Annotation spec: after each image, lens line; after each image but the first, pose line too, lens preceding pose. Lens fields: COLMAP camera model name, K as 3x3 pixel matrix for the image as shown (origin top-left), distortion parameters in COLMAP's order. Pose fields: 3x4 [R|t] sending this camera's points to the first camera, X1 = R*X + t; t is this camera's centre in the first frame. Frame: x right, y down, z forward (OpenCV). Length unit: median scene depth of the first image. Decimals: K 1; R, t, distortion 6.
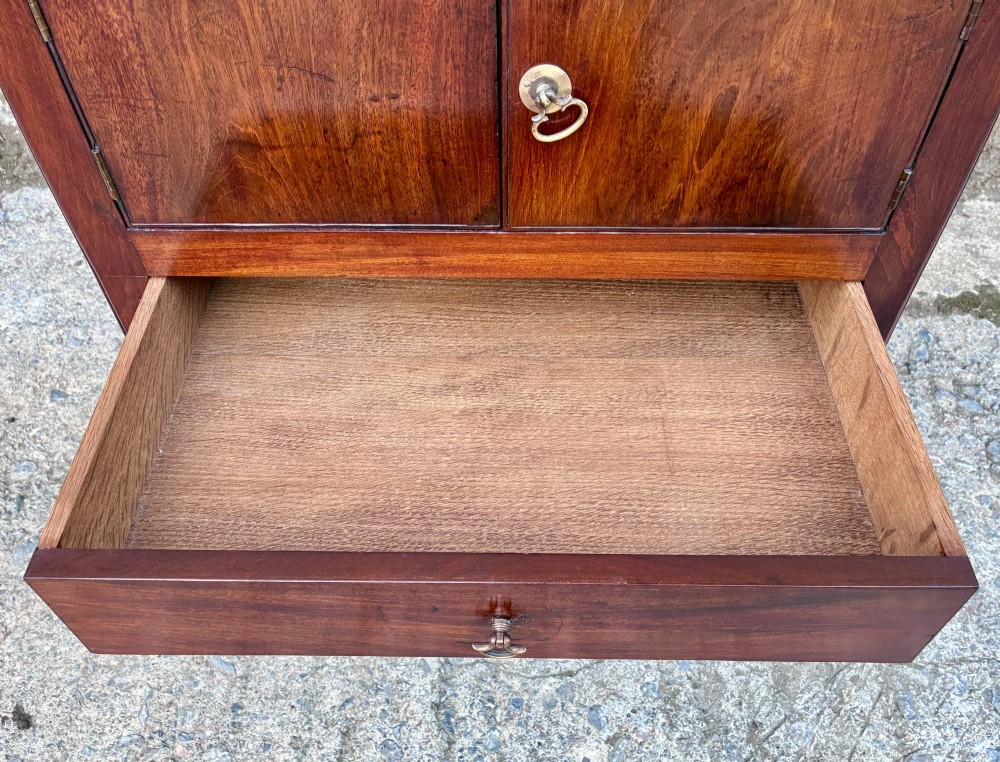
lens RADIAL K [[826.0, 0, 505.2], [0, 826.0, 399.9], [0, 0, 1]] dist [0.042468, -0.055952]
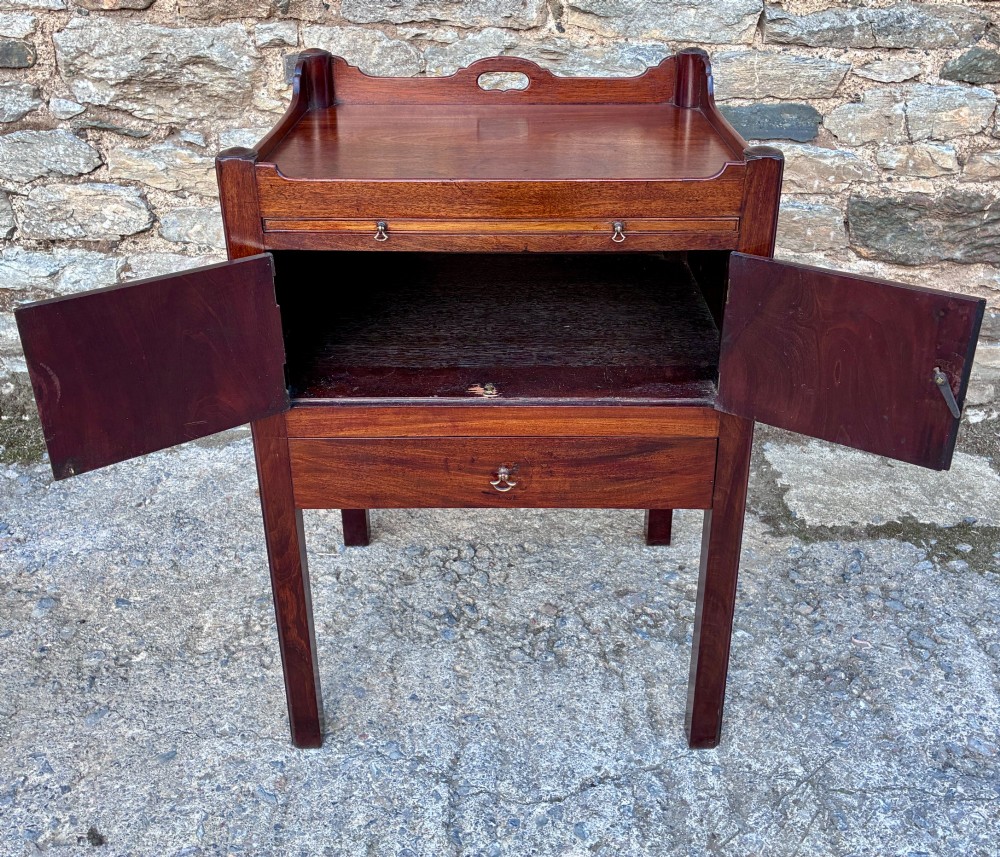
lens RADIAL K [[1003.9, 0, 513.2], [0, 1003.9, 358.2], [0, 0, 1]] dist [0.024958, 0.000000]
pose [[0.999917, -0.002949, 0.012536, -0.003699], [0.007756, 0.914972, -0.403443, 0.340817], [-0.010280, 0.403507, 0.914919, -0.592006]]
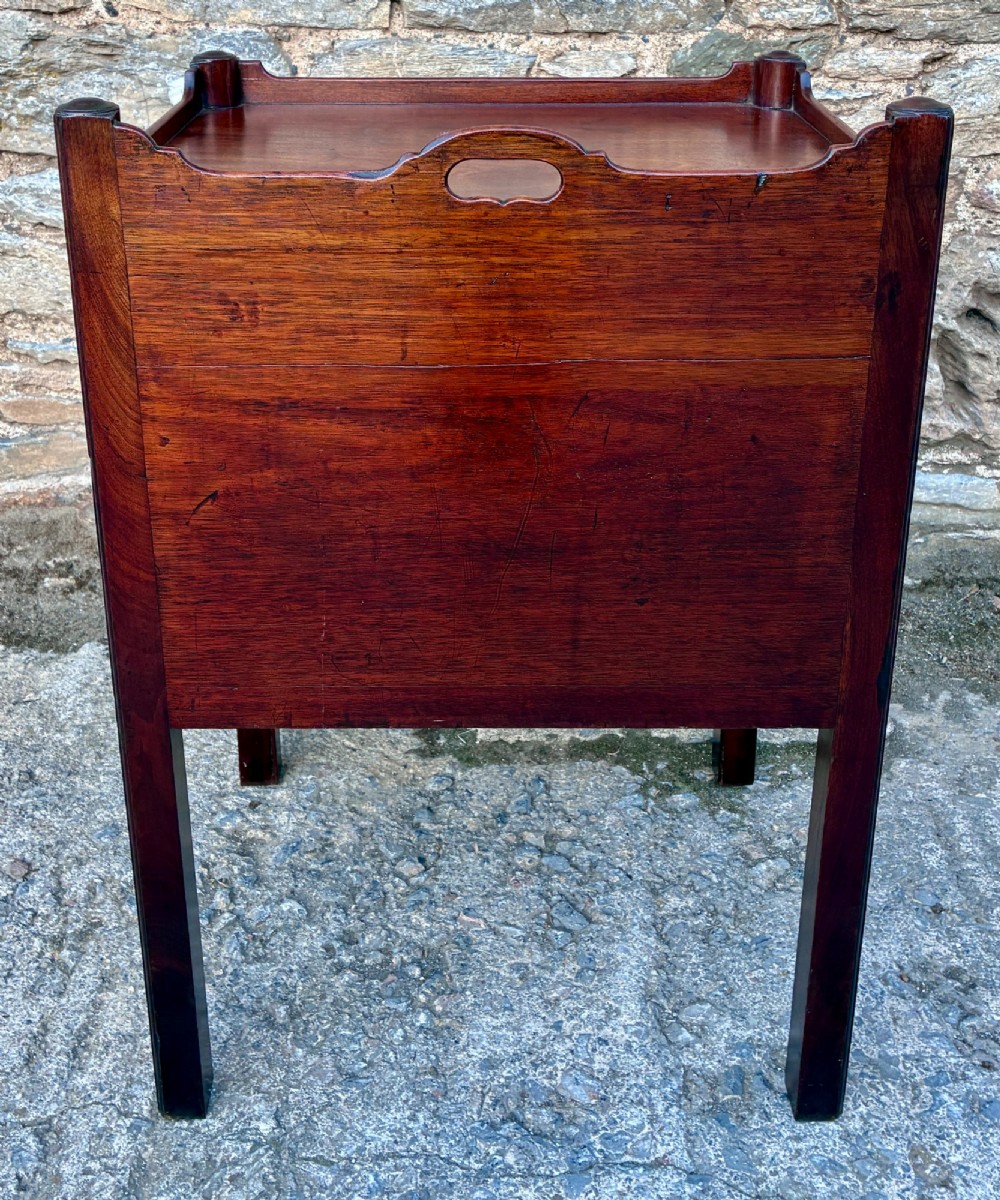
lens RADIAL K [[1431.9, 0, 484.2], [0, 1431.9, 380.9], [0, 0, 1]] dist [0.025803, 0.000000]
pose [[0.999671, -0.009591, -0.023791, 0.692056], [-0.003421, 0.869345, -0.494194, 0.359594], [0.025422, 0.494113, 0.869026, -0.483789]]
